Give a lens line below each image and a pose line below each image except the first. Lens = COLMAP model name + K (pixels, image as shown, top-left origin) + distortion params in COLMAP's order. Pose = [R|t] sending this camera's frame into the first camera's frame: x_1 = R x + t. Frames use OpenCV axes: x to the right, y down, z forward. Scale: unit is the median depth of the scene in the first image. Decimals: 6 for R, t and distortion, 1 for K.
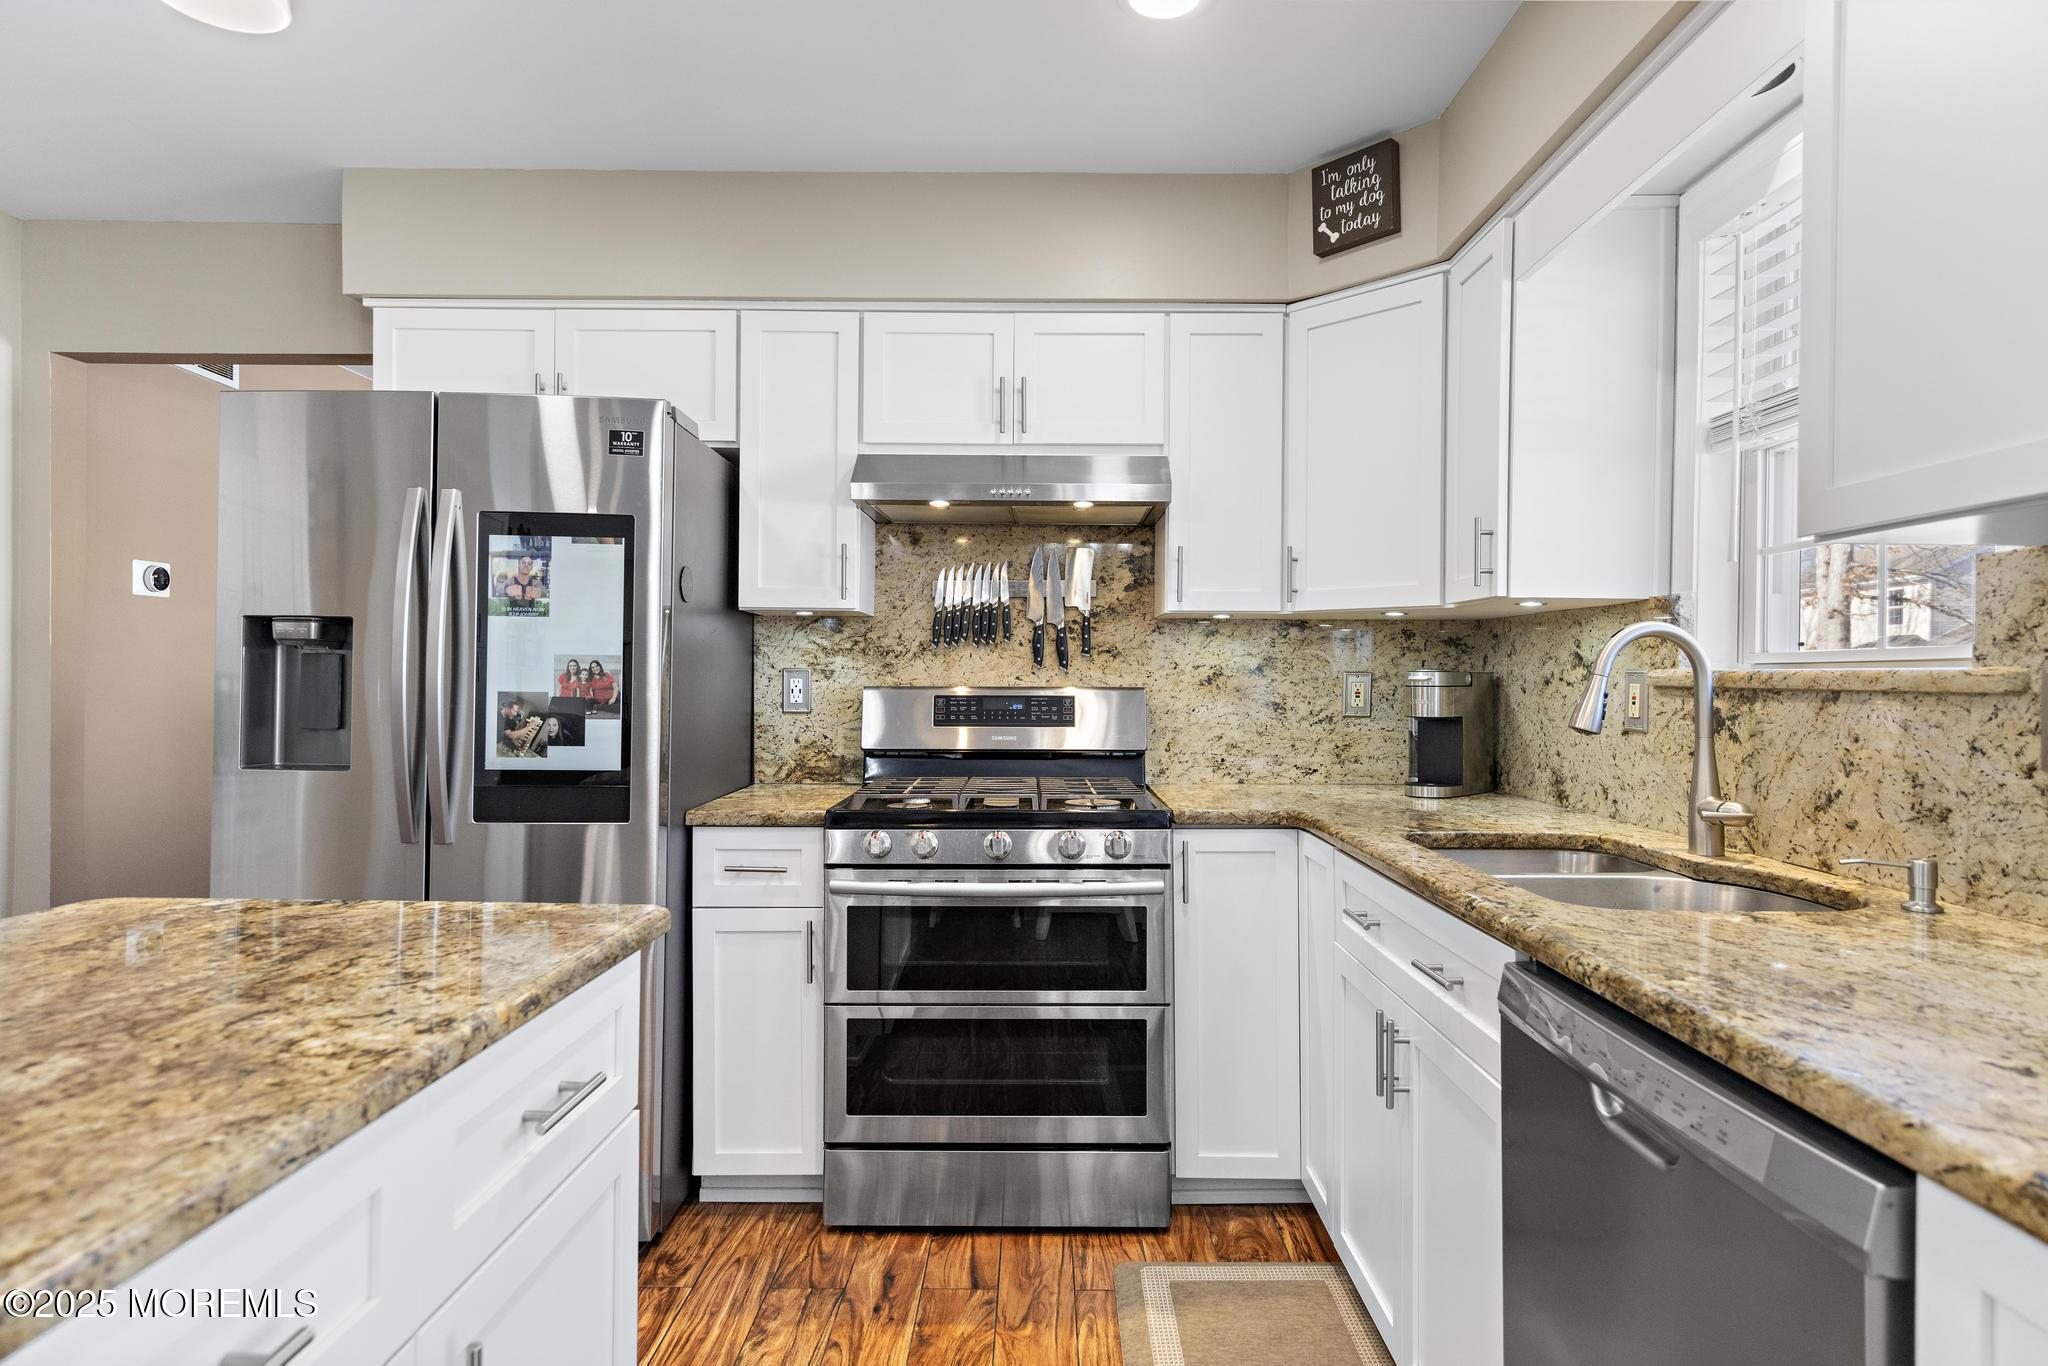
lens RADIAL K [[1126.4, 0, 1033.6], [0, 1126.4, 673.8], [0, 0, 1]] dist [0.004764, 0.000558]
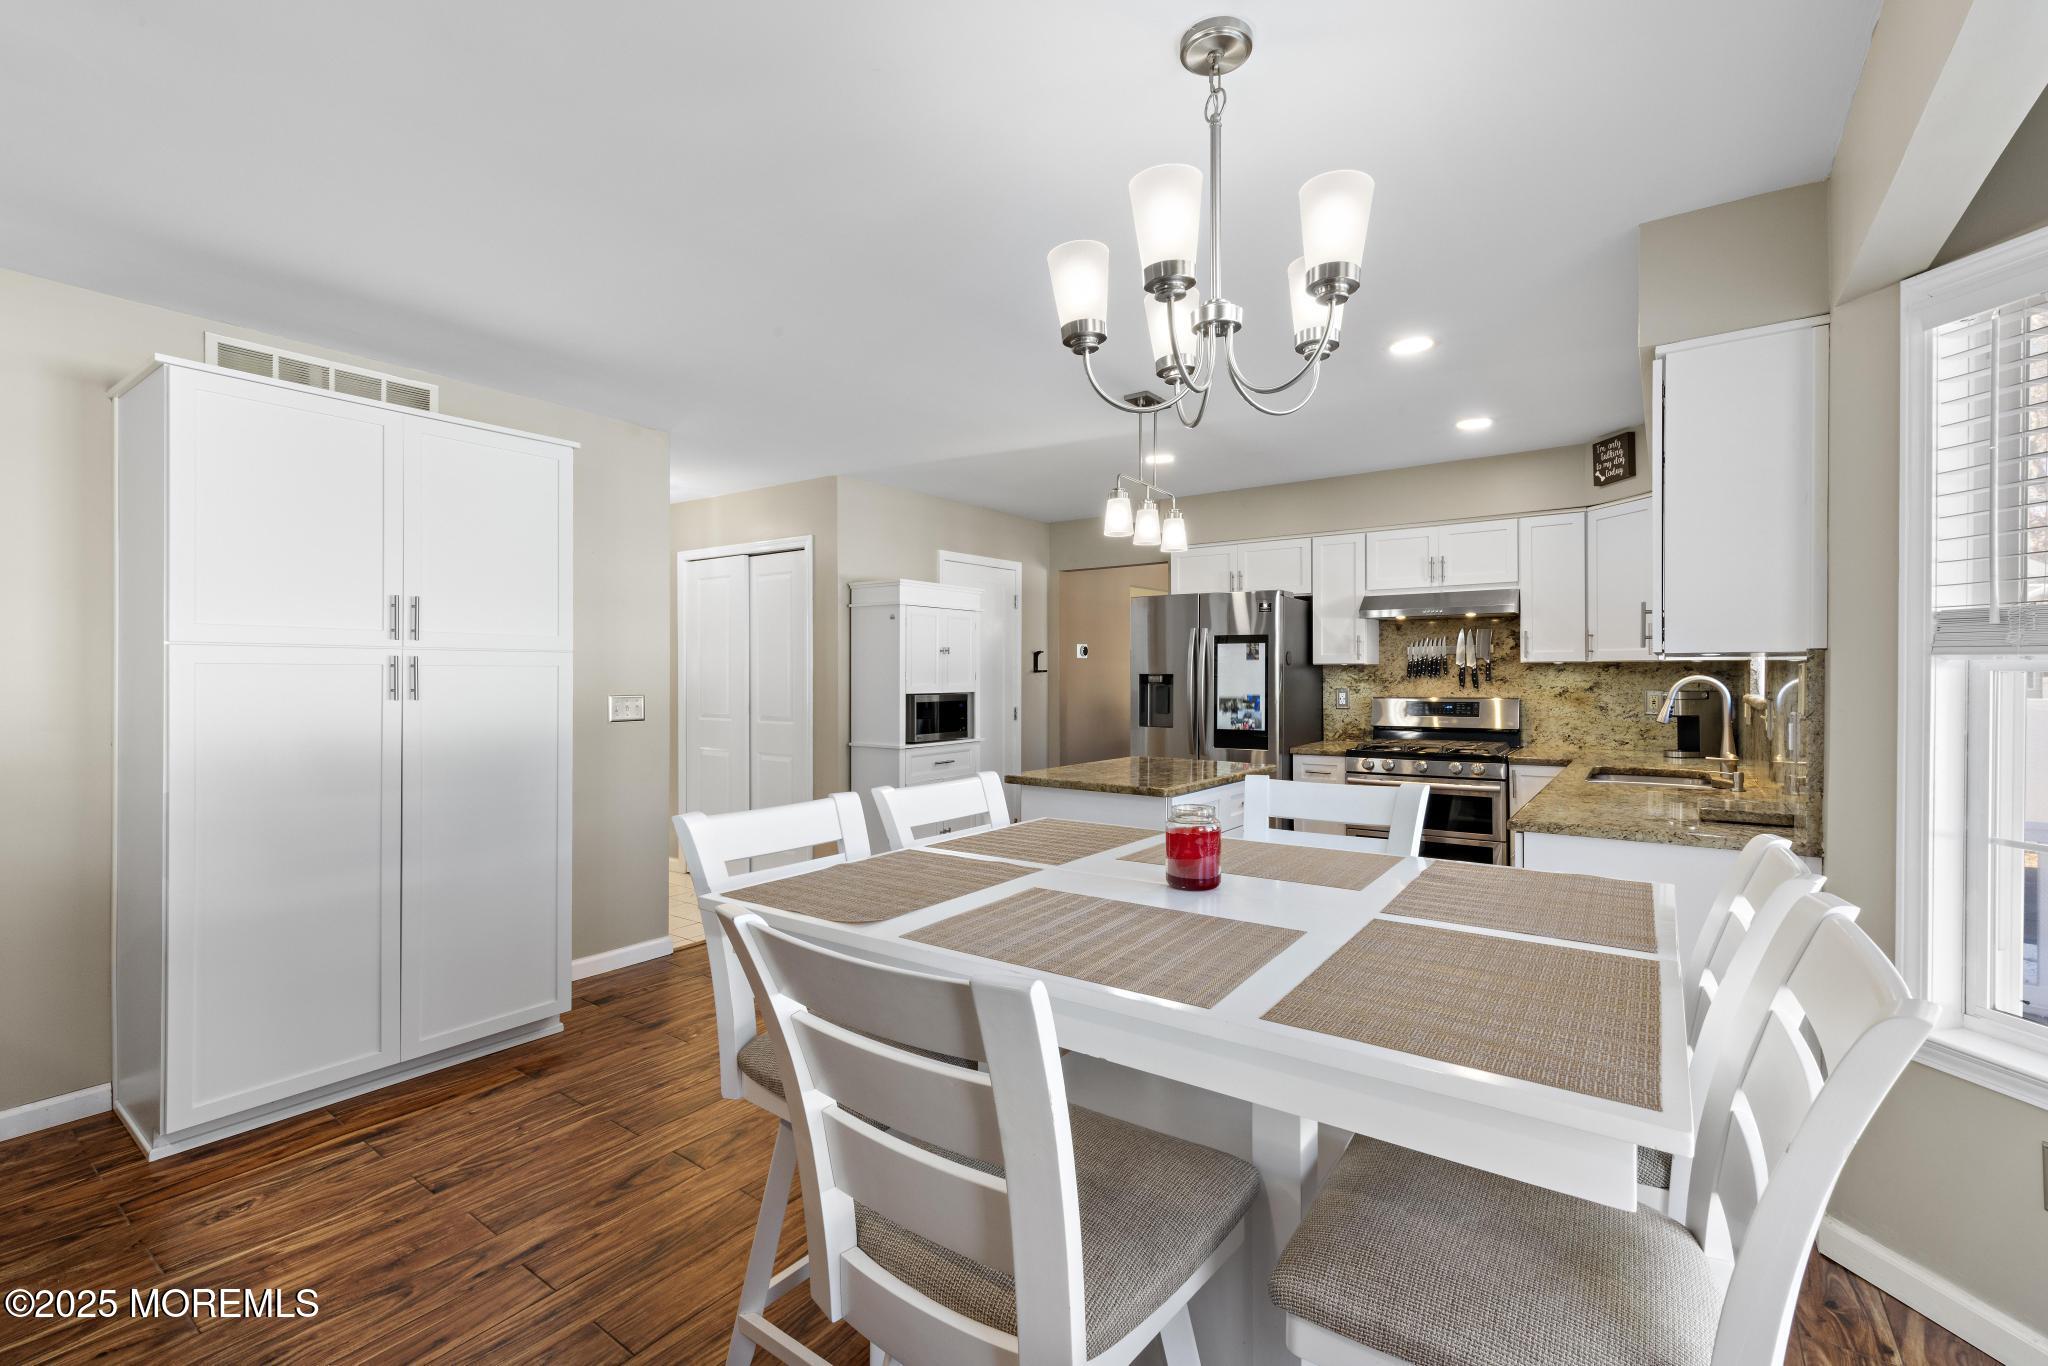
lens RADIAL K [[874.1, 0, 1022.5], [0, 874.1, 675.0], [0, 0, 1]] dist [0.003377, 0.000175]
pose [[0.808103, -0.010732, -0.588943, 0.321096], [0.013185, 0.999913, -0.000128, -0.043226], [0.588894, -0.007662, 0.808174, -0.827808]]
